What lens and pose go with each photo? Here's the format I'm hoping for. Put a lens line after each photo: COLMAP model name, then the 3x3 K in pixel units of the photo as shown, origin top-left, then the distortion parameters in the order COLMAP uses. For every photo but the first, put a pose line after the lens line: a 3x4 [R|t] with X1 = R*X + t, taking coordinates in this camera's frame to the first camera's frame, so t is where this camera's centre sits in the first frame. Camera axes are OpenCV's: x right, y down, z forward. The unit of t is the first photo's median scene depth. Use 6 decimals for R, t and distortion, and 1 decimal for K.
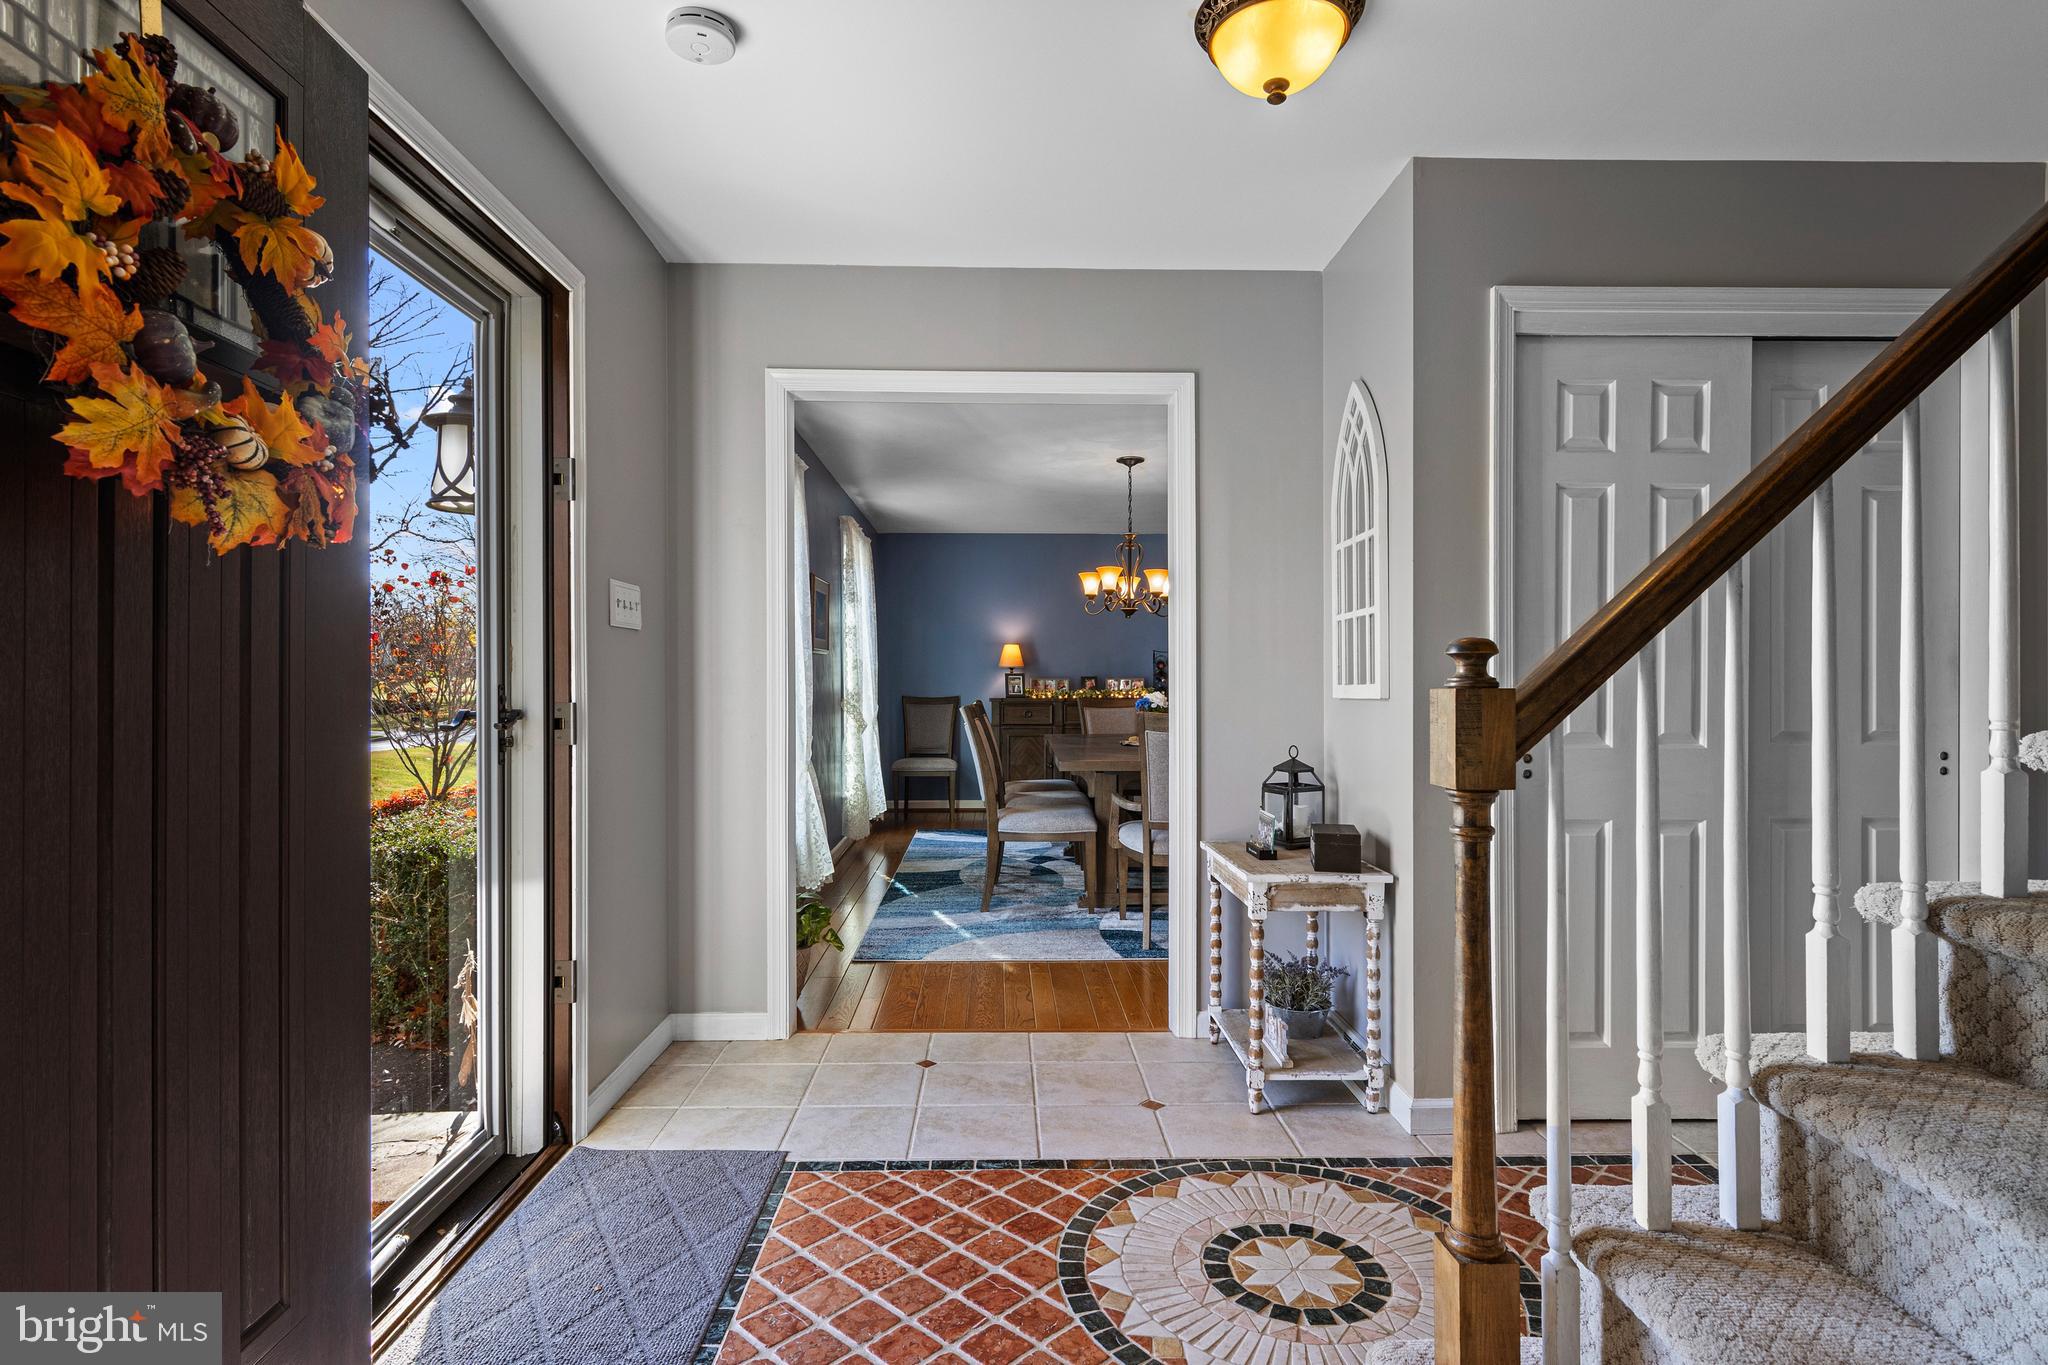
lens RADIAL K [[1047.9, 0, 1023.3], [0, 1047.9, 688.0], [0, 0, 1]] dist [0.010738, -0.003126]
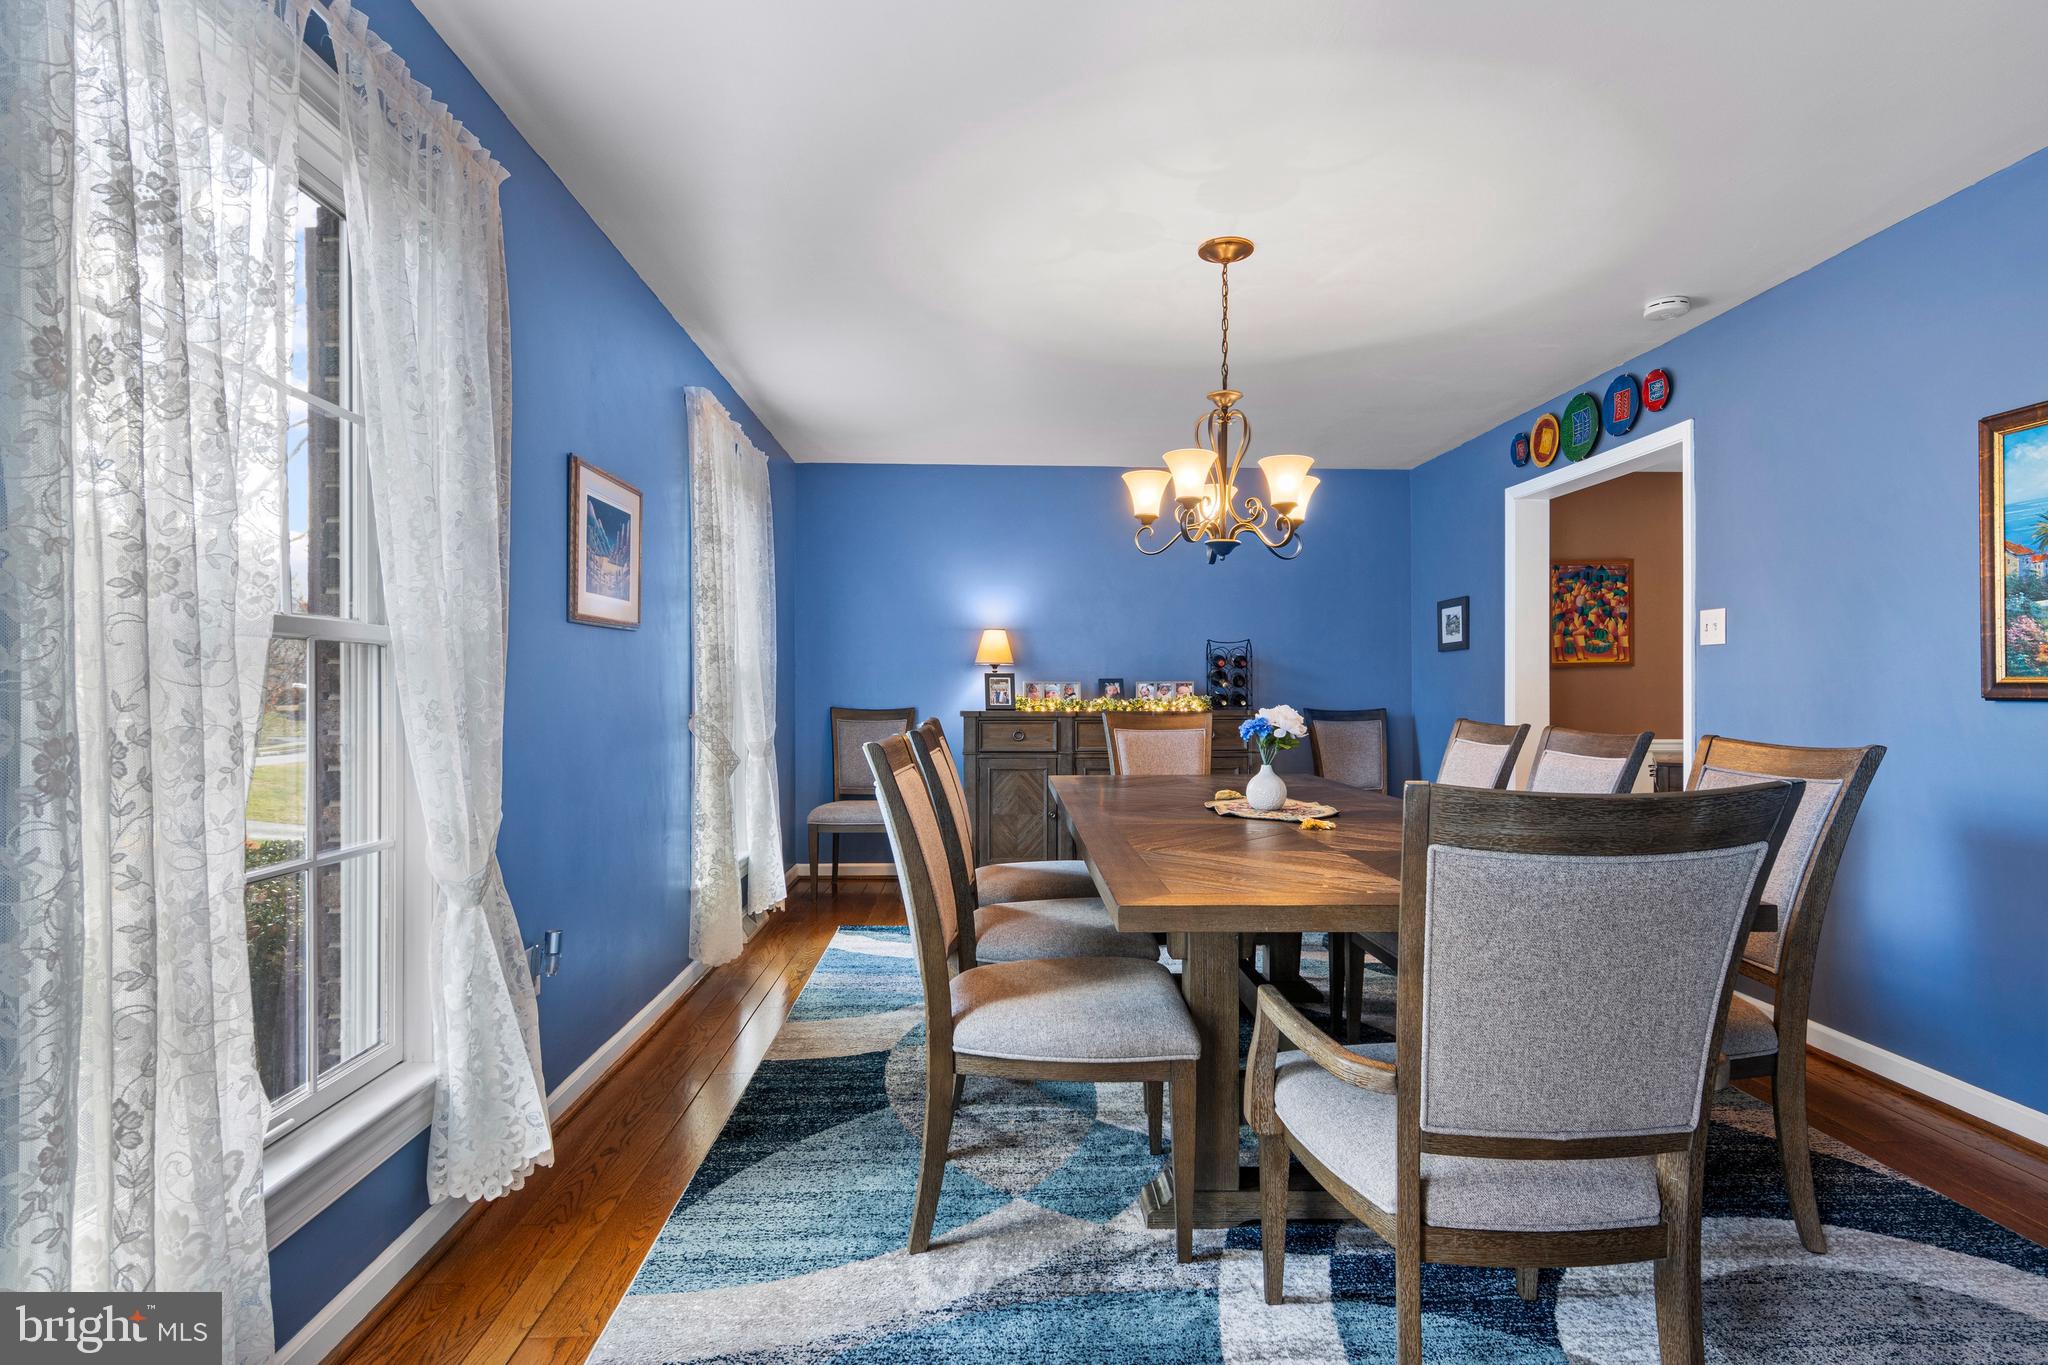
lens RADIAL K [[1047.9, 0, 1023.3], [0, 1047.9, 688.0], [0, 0, 1]] dist [0.010738, -0.003126]
pose [[0.999933, 0.002180, 0.011343, -0.000799], [-0.002106, 0.999977, -0.006523, -0.000747], [-0.011357, 0.006499, 0.999914, 0.379338]]
